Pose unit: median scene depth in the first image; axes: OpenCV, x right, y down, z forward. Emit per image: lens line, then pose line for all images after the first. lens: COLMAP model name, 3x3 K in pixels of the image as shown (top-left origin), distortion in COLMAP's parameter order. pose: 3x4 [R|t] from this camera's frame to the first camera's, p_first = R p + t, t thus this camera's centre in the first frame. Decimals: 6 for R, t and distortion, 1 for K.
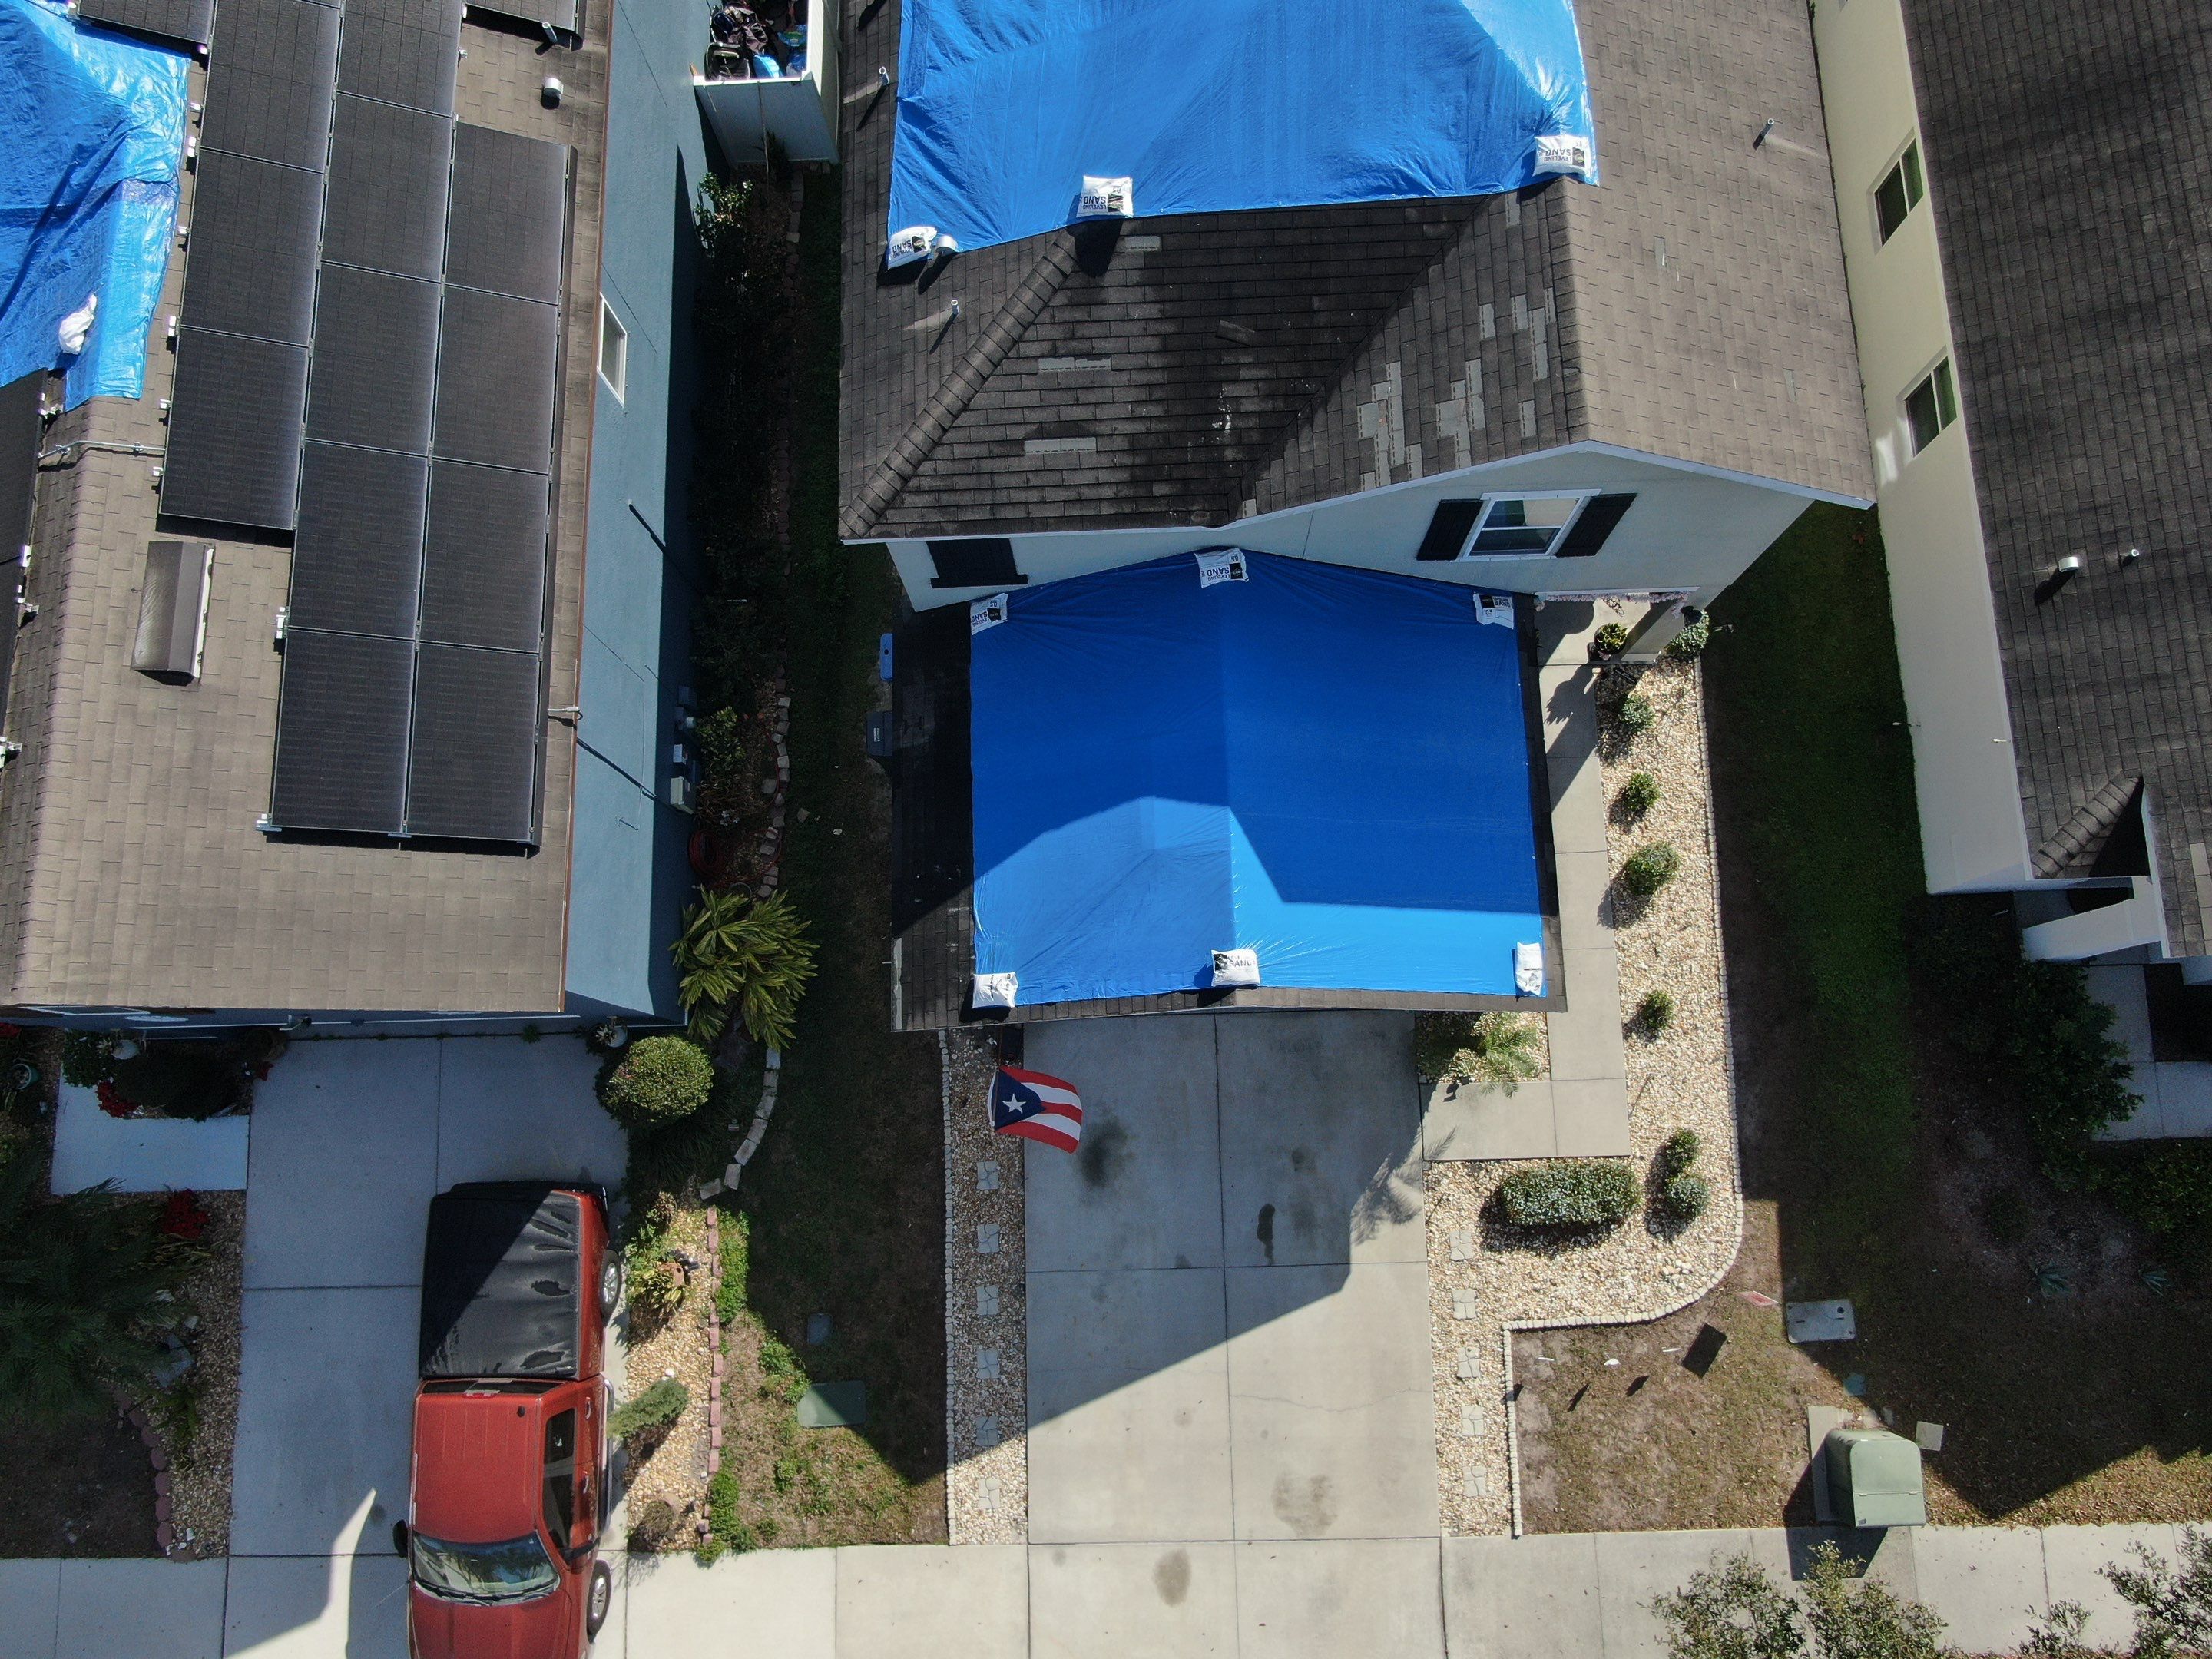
lens RADIAL K [[1584.2, 0, 1107.5], [0, 1584.2, 830.0], [0, 0, 1]] dist [-0.027818, 0.011935]
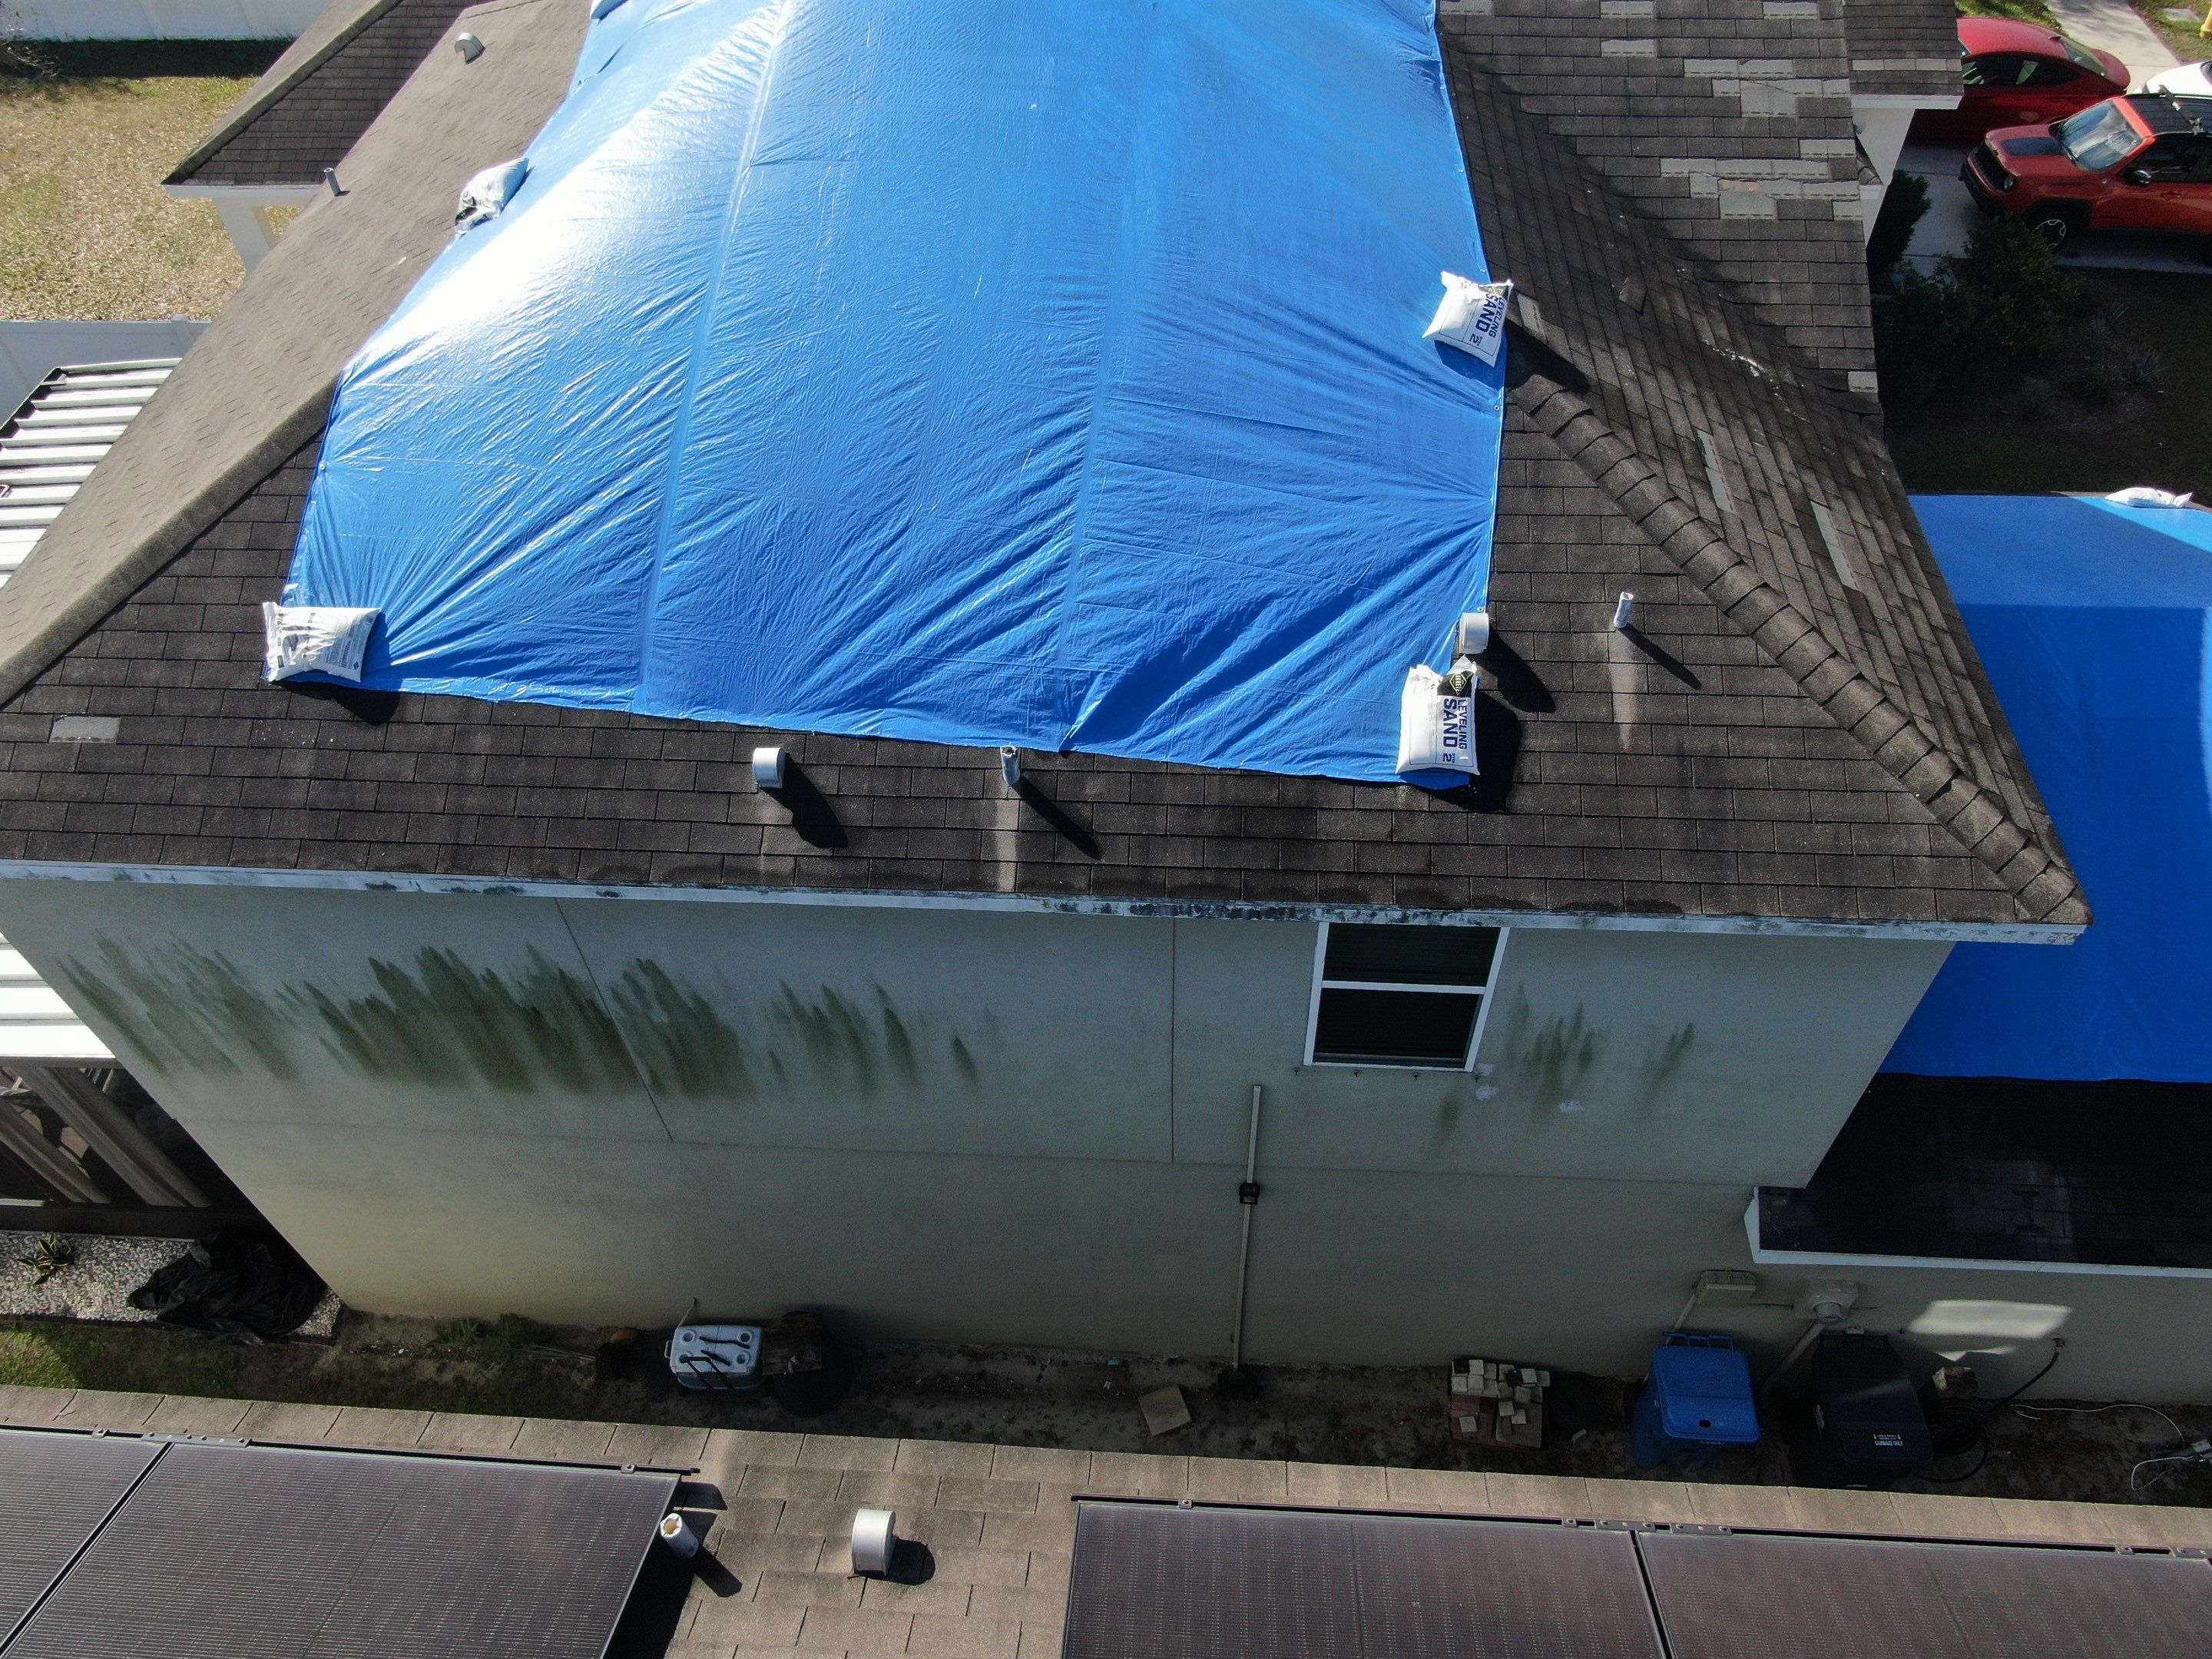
lens RADIAL K [[1584.2, 0, 1110.3], [0, 1584.2, 830.0], [0, 0, 1]] dist [-0.027818, 0.011935]
pose [[0.091471, -0.732425, 0.674675, -0.435294], [0.980336, 0.185197, 0.068137, -0.450232], [-0.174853, 0.655176, 0.734963, 0.632645]]
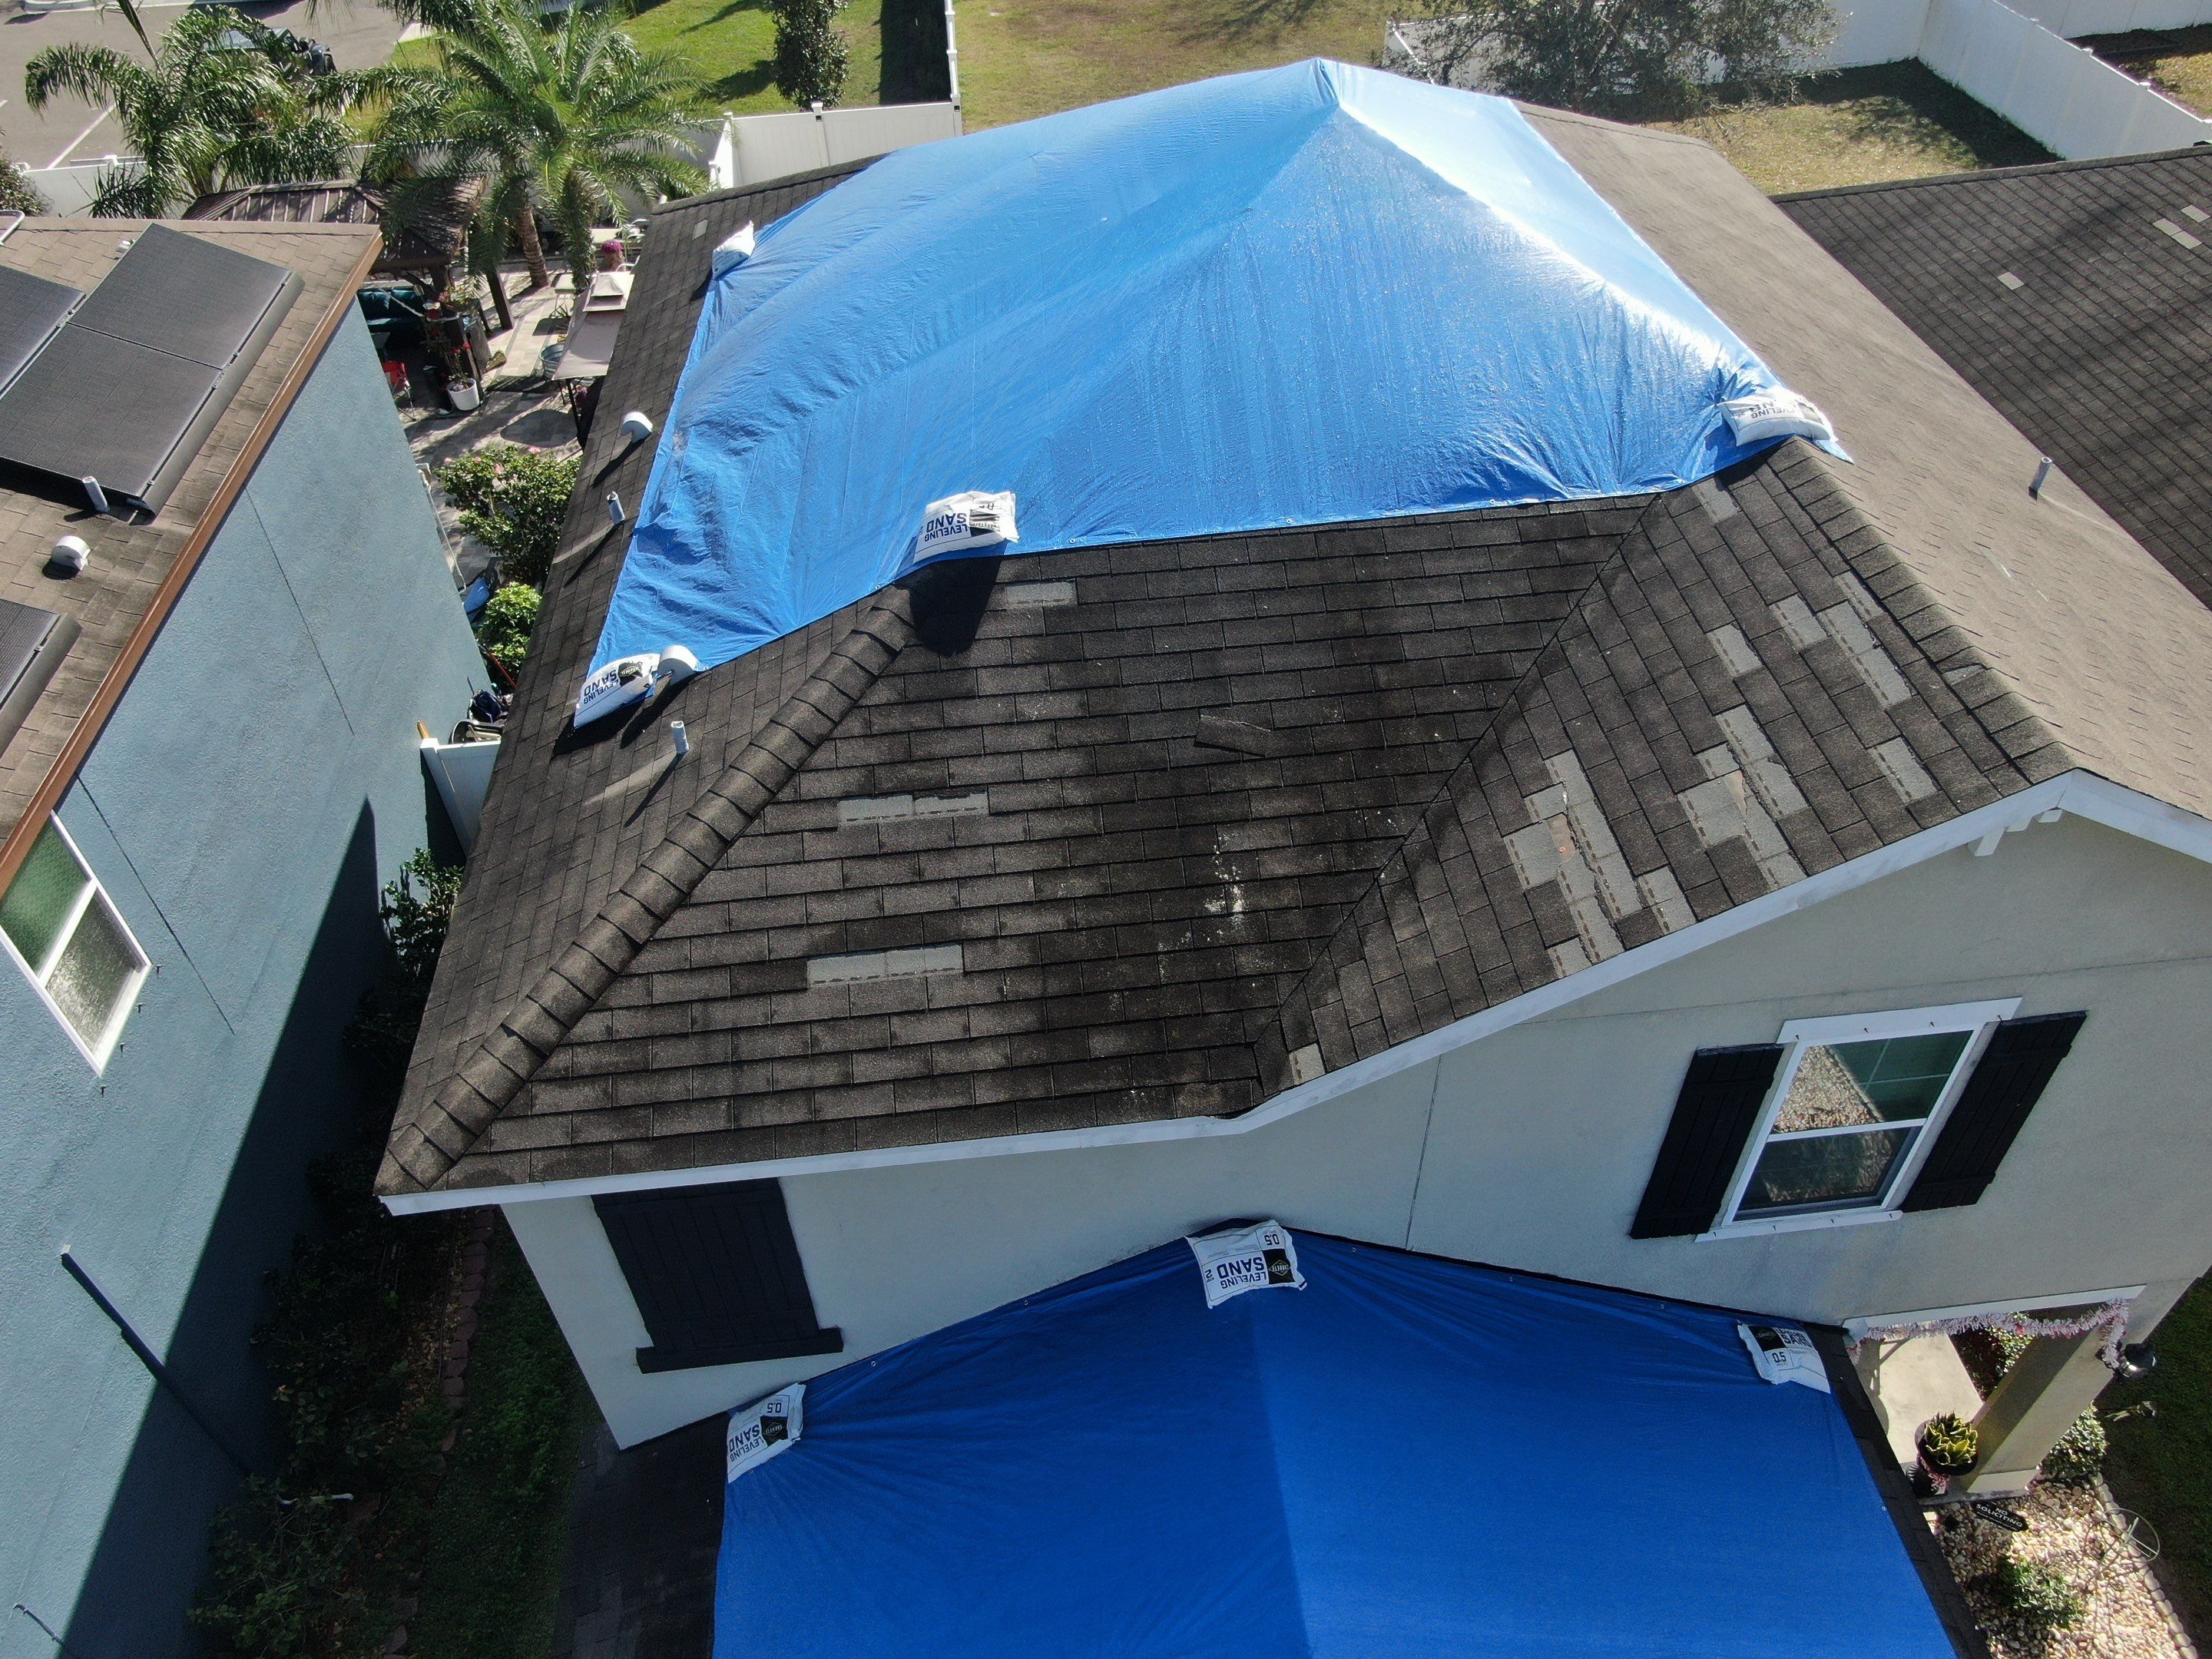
lens RADIAL K [[1584.2, 0, 1109.6], [0, 1584.2, 832.4], [0, 0, 1]] dist [-0.027818, 0.011935]
pose [[0.997101, -0.046592, 0.060162, 0.008787], [0.072920, 0.811029, -0.580443, 0.000303], [-0.021749, 0.583147, 0.812076, 0.532064]]
